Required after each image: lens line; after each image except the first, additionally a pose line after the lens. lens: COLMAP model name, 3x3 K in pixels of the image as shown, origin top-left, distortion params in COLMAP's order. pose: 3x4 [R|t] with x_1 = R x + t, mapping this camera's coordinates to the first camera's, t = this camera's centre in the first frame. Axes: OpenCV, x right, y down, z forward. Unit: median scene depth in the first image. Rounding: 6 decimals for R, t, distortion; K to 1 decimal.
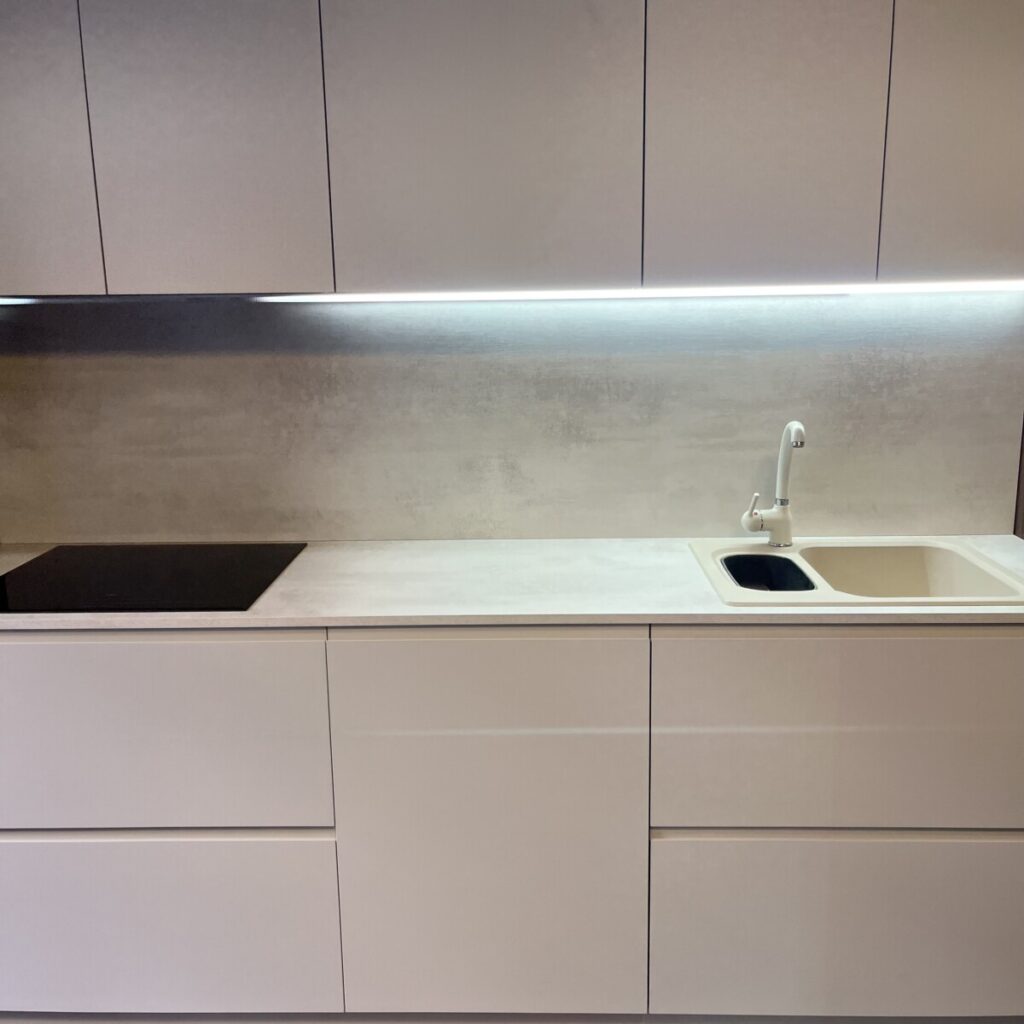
lens RADIAL K [[1033.5, 0, 511.8], [0, 1033.5, 522.1], [0, 0, 1]] dist [0.027774, 0.000000]
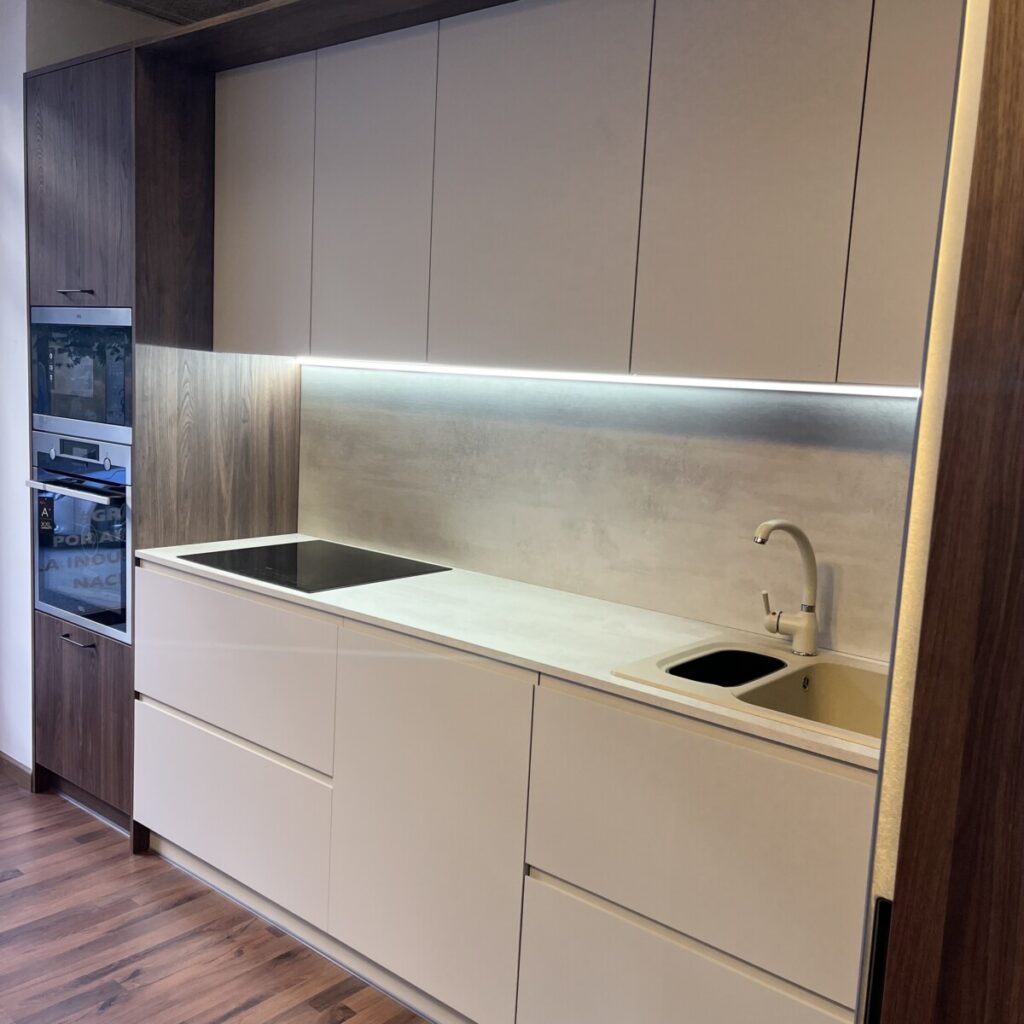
lens RADIAL K [[1033.5, 0, 490.1], [0, 1033.5, 513.0], [0, 0, 1]] dist [0.027774, 0.000000]
pose [[0.768826, 0.138847, -0.624202, 0.599994], [-0.197059, 0.980080, -0.024708, -0.023252], [0.608338, 0.142001, 0.780872, 0.071748]]
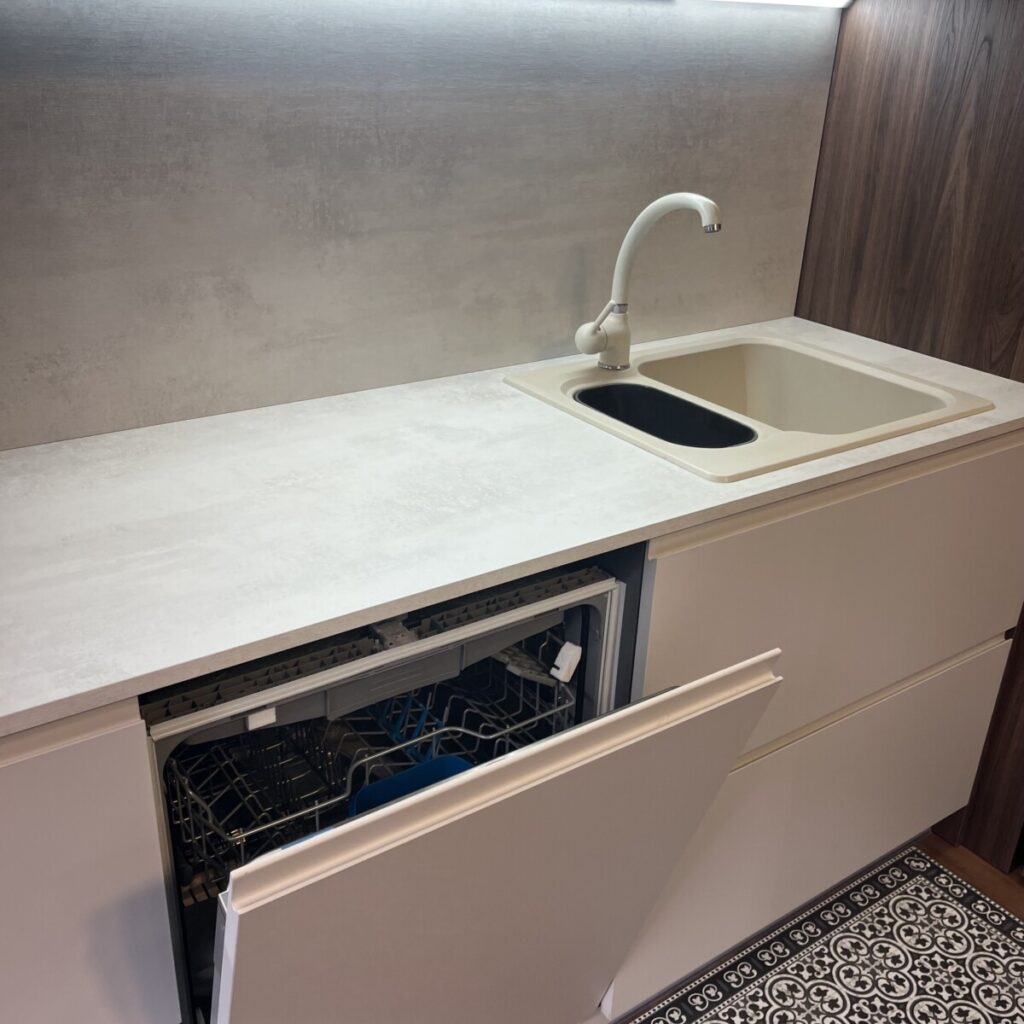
lens RADIAL K [[1033.5, 0, 508.0], [0, 1033.5, 519.0], [0, 0, 1]] dist [0.027774, 0.000000]
pose [[0.802952, -0.214339, 0.556171, -0.234044], [0.080366, 0.963517, 0.255297, -0.066526], [-0.590600, -0.160294, 0.790884, 0.433744]]
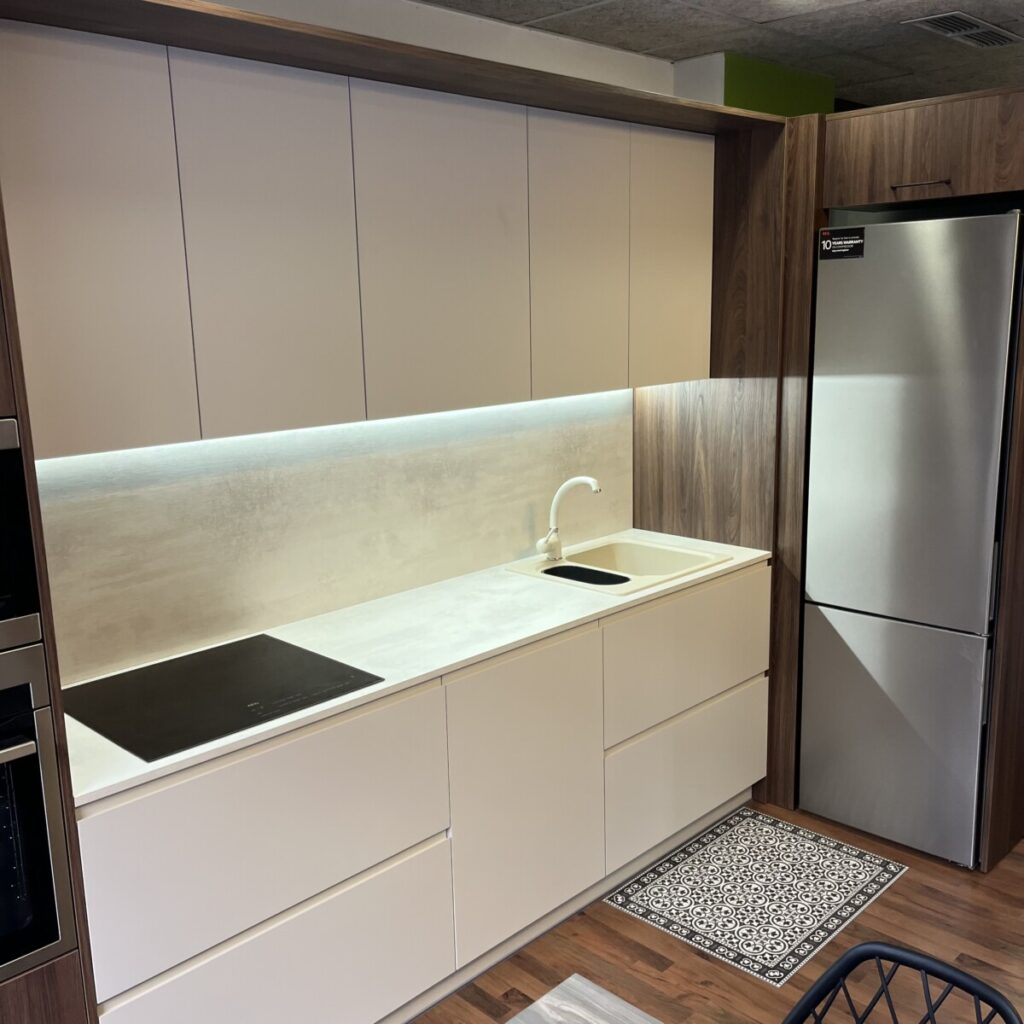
lens RADIAL K [[1033.5, 0, 509.5], [0, 1033.5, 510.3], [0, 0, 1]] dist [0.027774, 0.000000]
pose [[0.679471, -0.145820, 0.719066, -0.834361], [0.169579, 0.984727, 0.039453, -0.114950], [-0.713837, 0.095131, 0.693821, 0.003940]]
